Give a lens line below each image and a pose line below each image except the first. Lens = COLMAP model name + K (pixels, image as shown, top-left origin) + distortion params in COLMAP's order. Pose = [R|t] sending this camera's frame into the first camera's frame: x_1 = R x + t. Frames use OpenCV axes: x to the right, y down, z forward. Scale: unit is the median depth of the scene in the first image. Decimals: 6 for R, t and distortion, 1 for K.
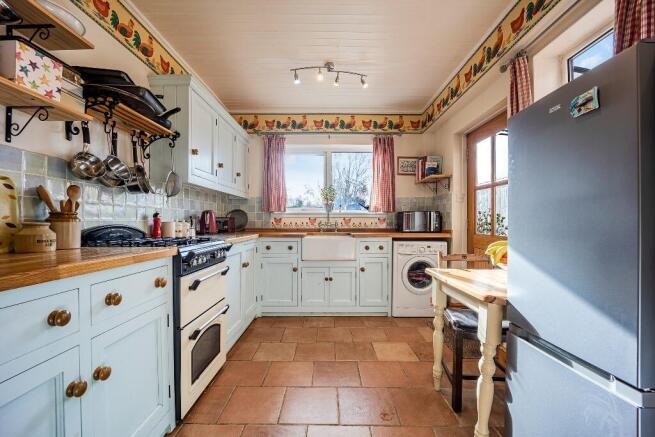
lens RADIAL K [[264.1, 0, 327.4], [0, 264.1, 224.4], [0, 0, 1]] dist [-0.021613, -0.000187]
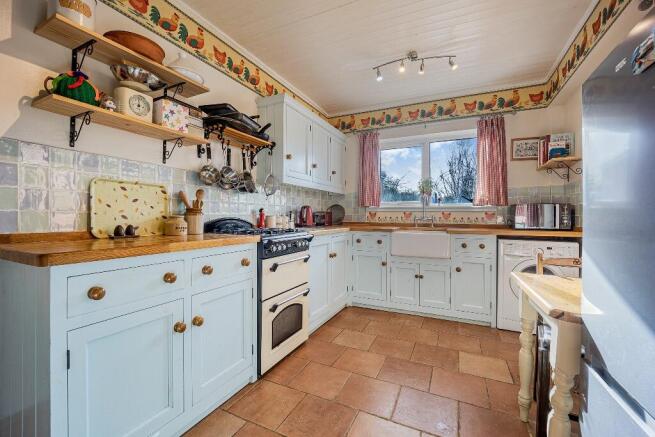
lens RADIAL K [[264.1, 0, 323.2], [0, 264.1, 215.9], [0, 0, 1]] dist [-0.021613, -0.000187]
pose [[0.903976, 0.003800, -0.427567, 0.144316], [-0.008677, 0.999918, -0.009459, 0.000766], [0.427496, 0.012261, 0.903934, -0.008912]]
